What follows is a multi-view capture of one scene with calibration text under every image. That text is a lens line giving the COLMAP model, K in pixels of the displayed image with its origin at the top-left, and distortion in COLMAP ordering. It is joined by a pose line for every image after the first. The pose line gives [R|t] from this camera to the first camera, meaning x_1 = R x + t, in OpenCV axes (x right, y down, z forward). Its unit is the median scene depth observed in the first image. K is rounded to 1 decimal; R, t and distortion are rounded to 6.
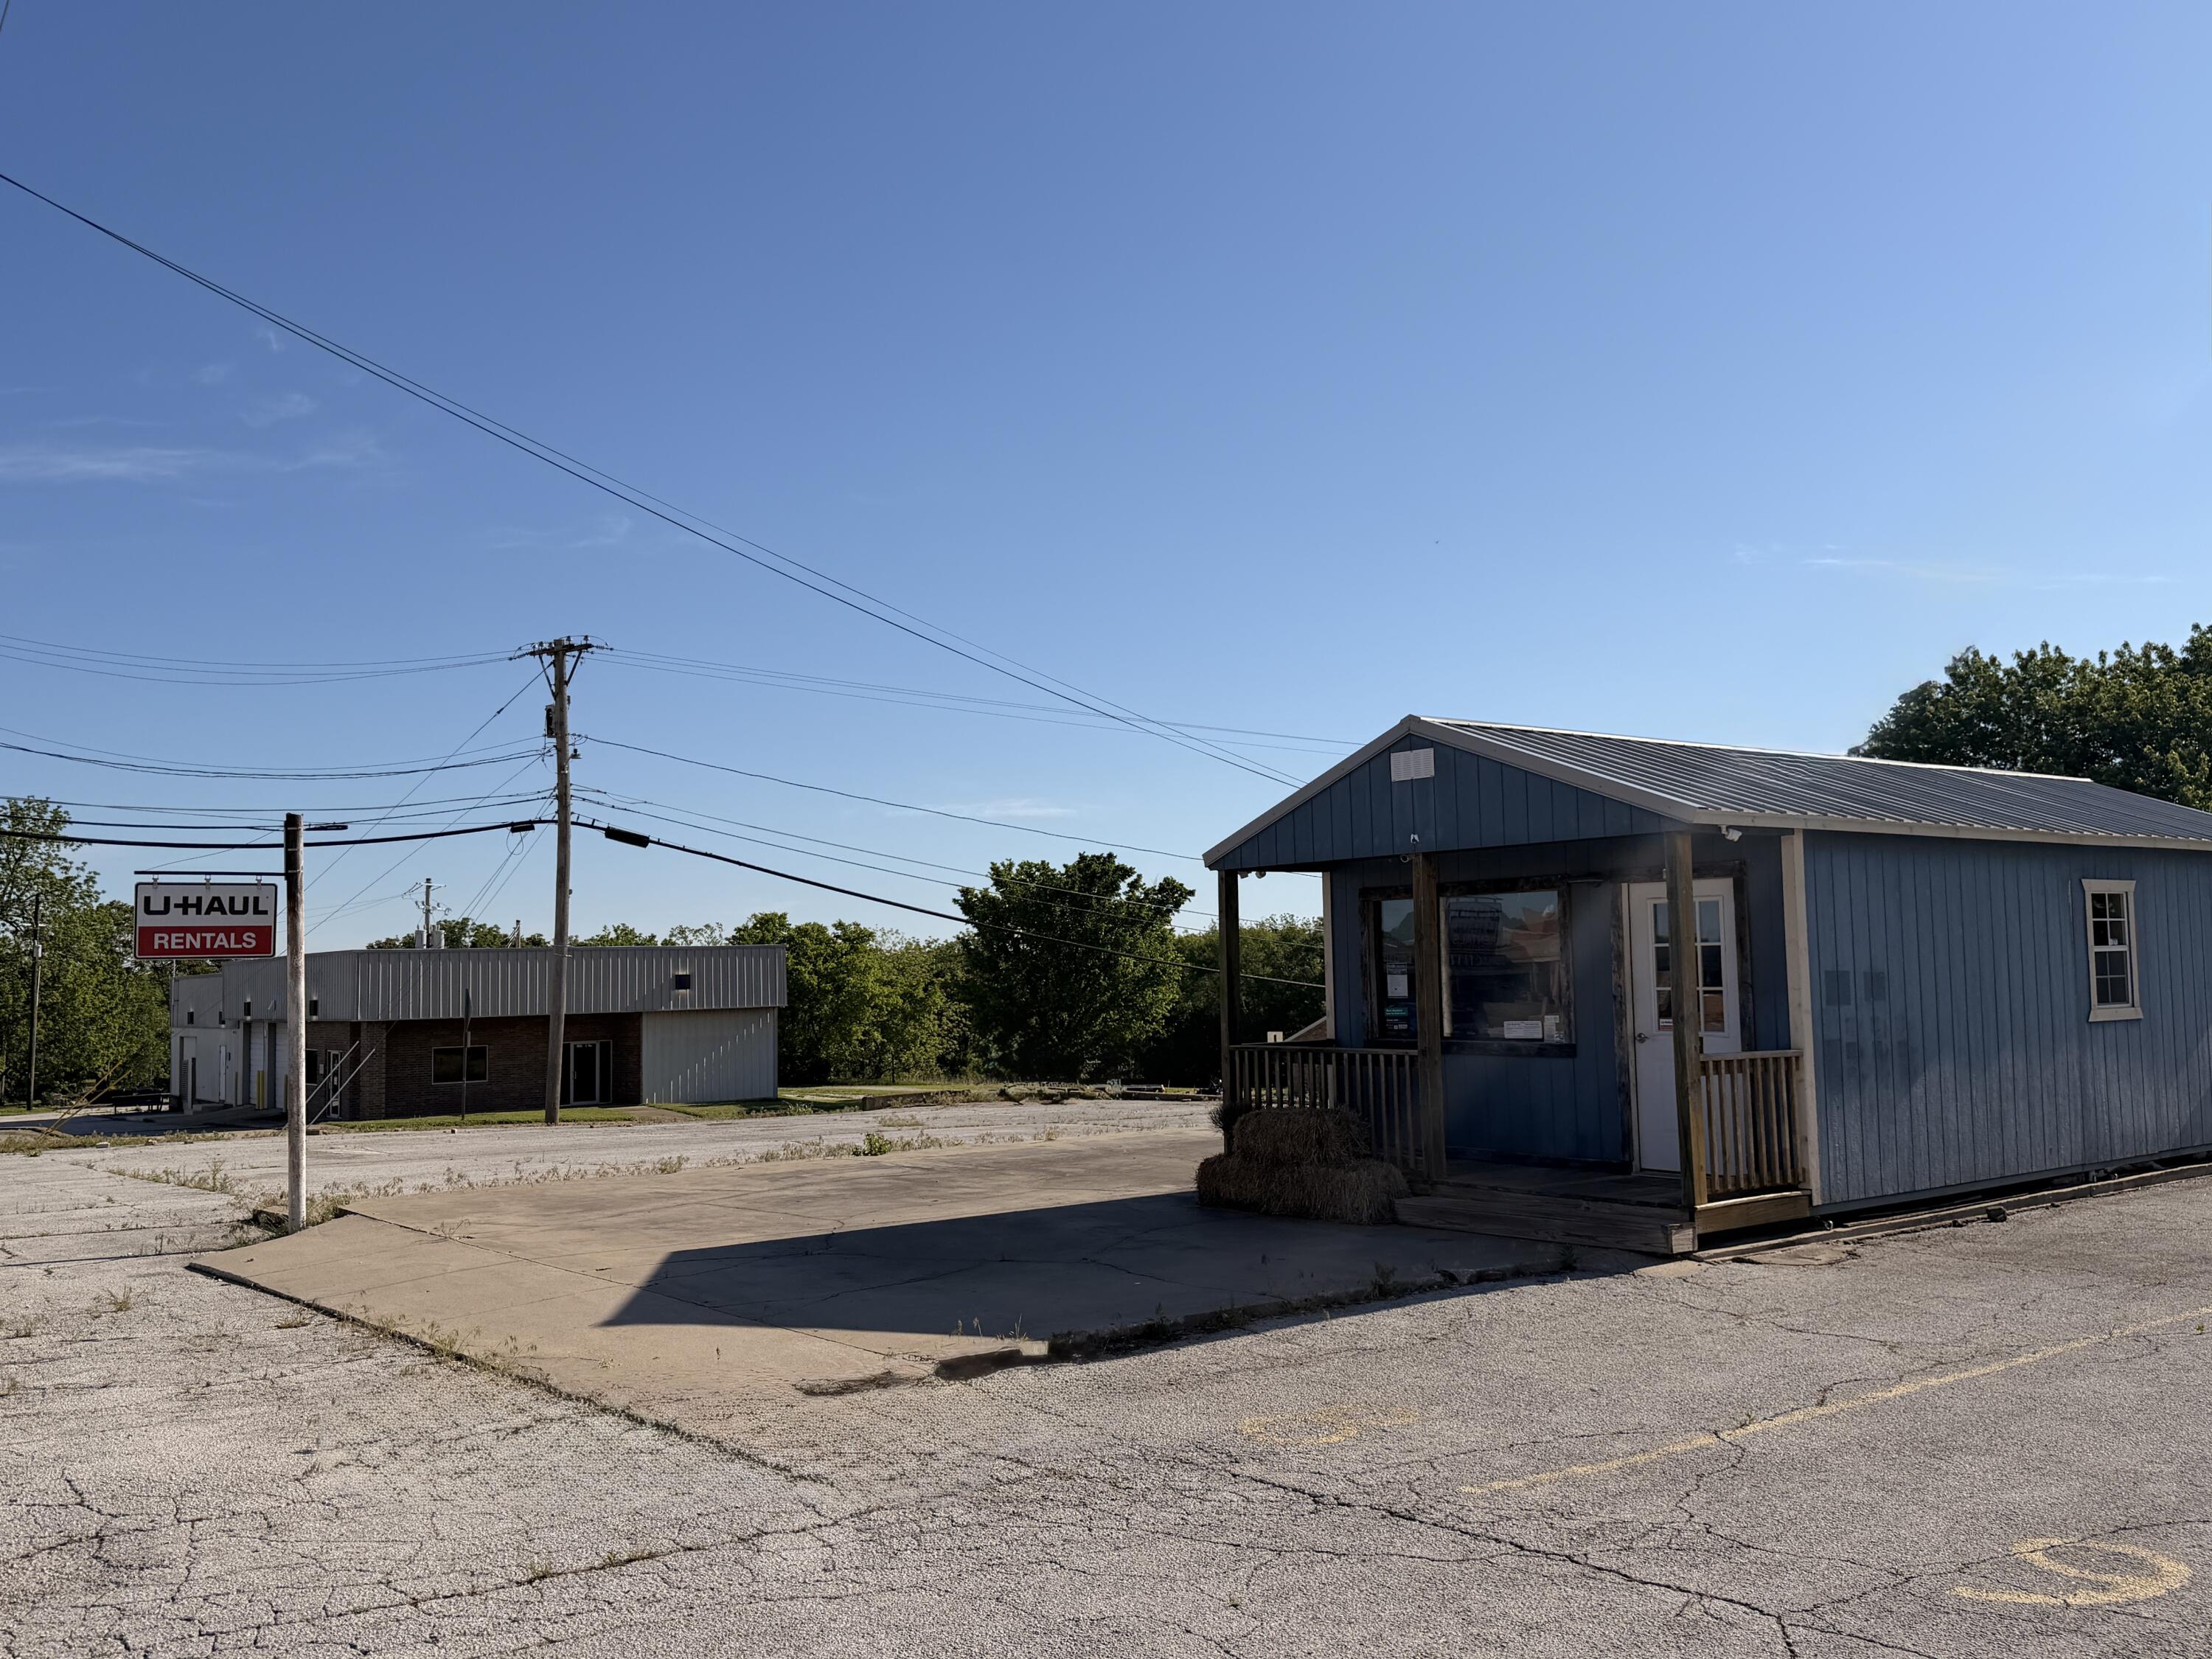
lens RADIAL K [[1951.1, 0, 1103.1], [0, 1951.1, 841.5], [0, 0, 1]] dist [0.112848, -0.184432]
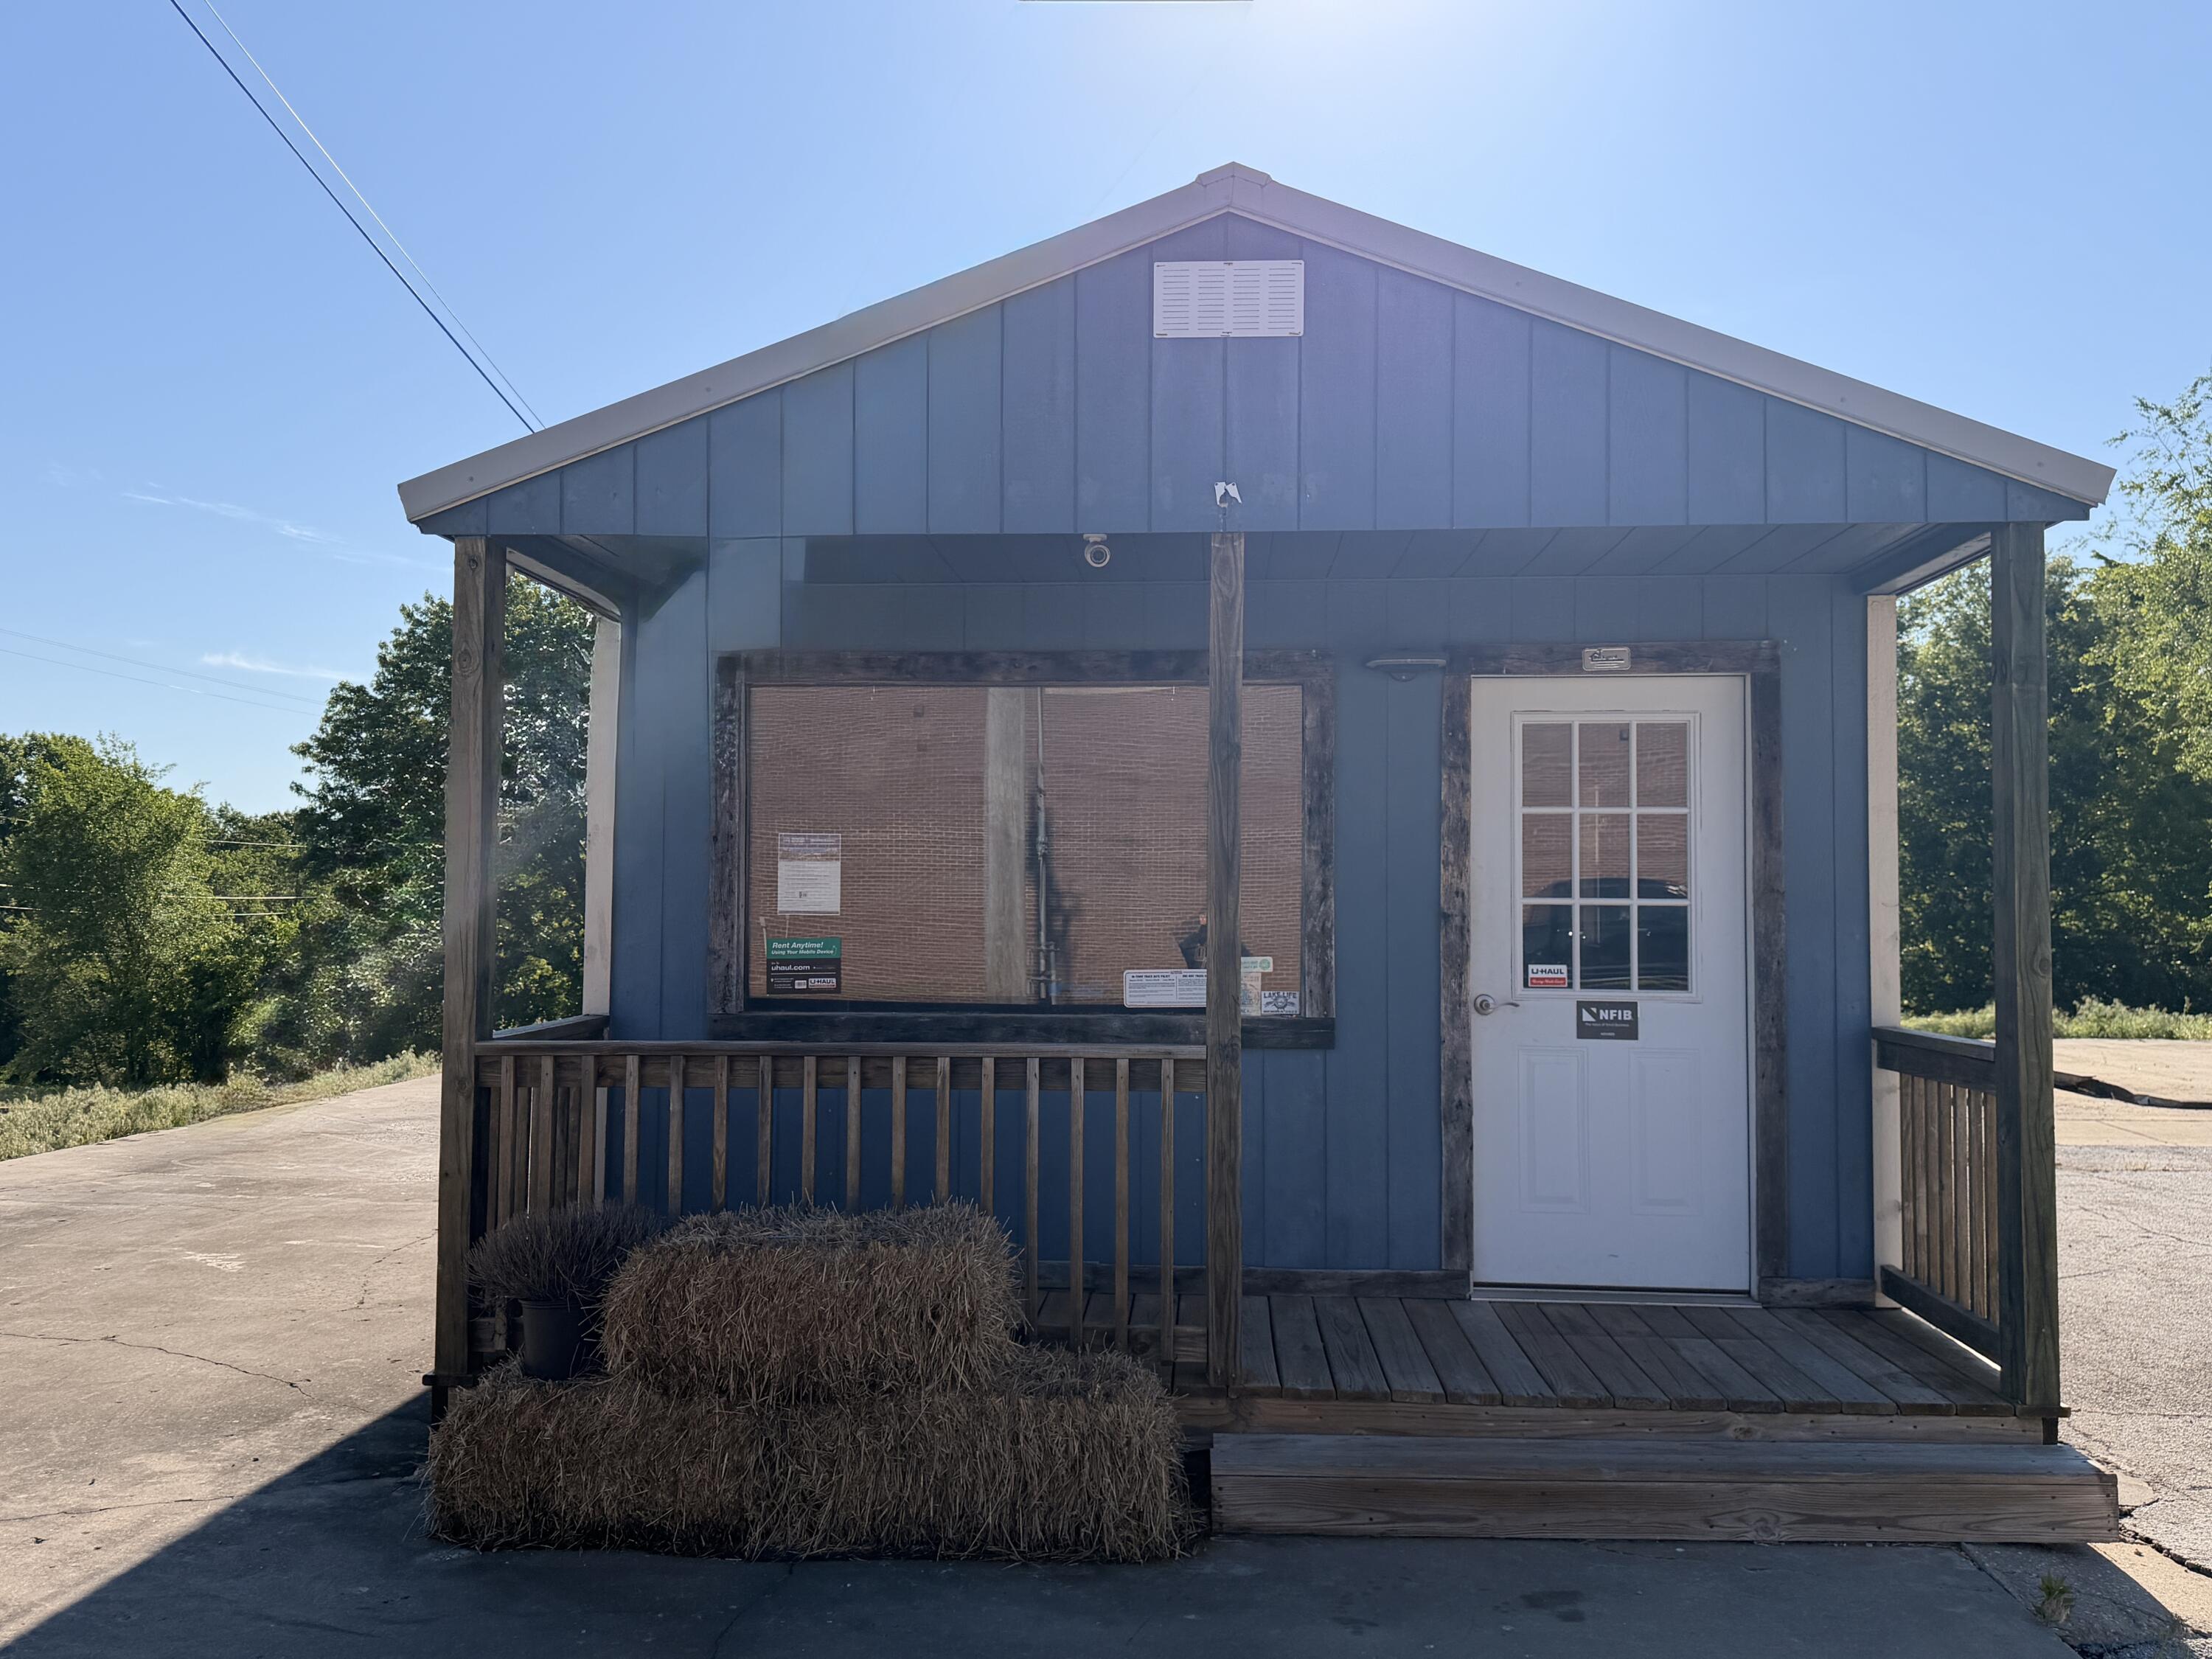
lens RADIAL K [[1951.1, 0, 1103.1], [0, 1951.1, 841.5], [0, 0, 1]] dist [0.112848, -0.184432]
pose [[0.651364, 0.055203, 0.756755, -0.038940], [-0.068316, 0.997566, -0.013968, 0.020063], [-0.755684, -0.042600, 0.653550, 0.208441]]
